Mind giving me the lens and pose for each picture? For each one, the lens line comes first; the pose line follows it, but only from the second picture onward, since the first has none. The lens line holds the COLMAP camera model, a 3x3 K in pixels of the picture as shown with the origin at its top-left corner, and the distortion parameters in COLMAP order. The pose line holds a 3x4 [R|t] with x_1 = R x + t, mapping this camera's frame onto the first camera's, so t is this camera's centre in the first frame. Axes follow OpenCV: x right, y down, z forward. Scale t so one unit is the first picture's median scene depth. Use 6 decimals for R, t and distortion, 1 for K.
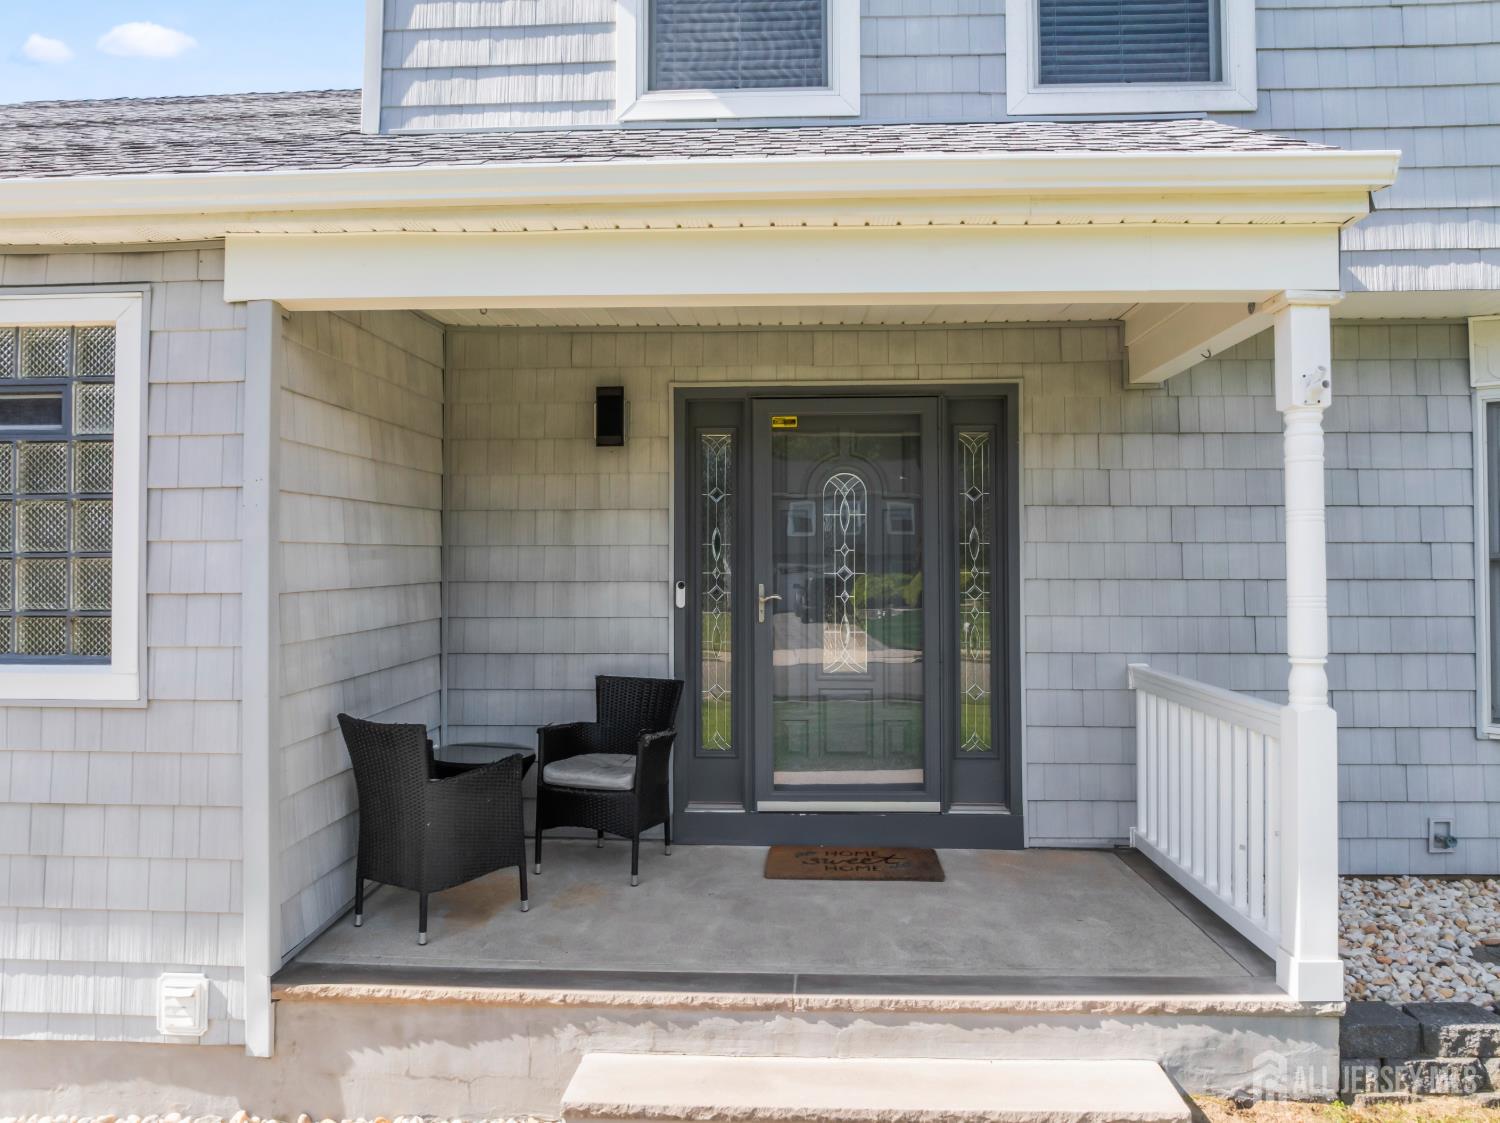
lens RADIAL K [[1074.6, 0, 753.5], [0, 1074.6, 556.8], [0, 0, 1]] dist [-0.045087, 0.011066]
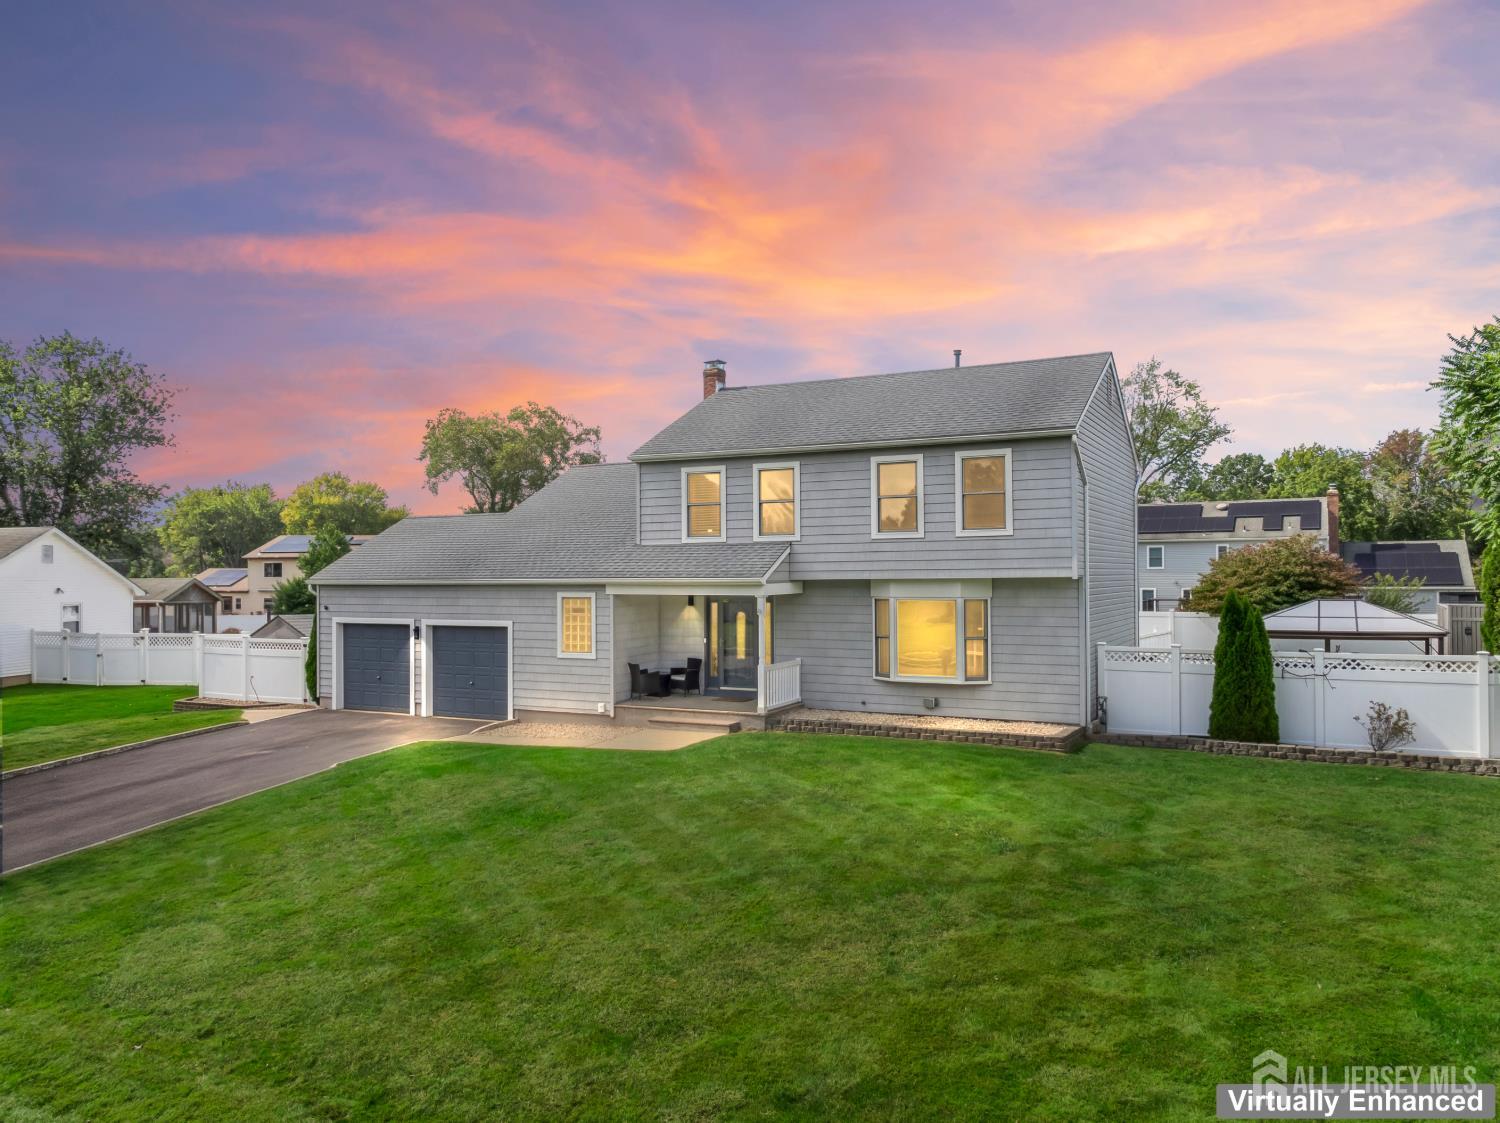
lens RADIAL K [[1074.6, 0, 753.5], [0, 1074.6, 556.8], [0, 0, 1]] dist [-0.045087, 0.011066]
pose [[0.911772, -0.010125, -0.410571, 2.173657], [0.011174, 0.999938, 0.000157, -0.341923], [0.410544, -0.004731, 0.911829, -3.311076]]
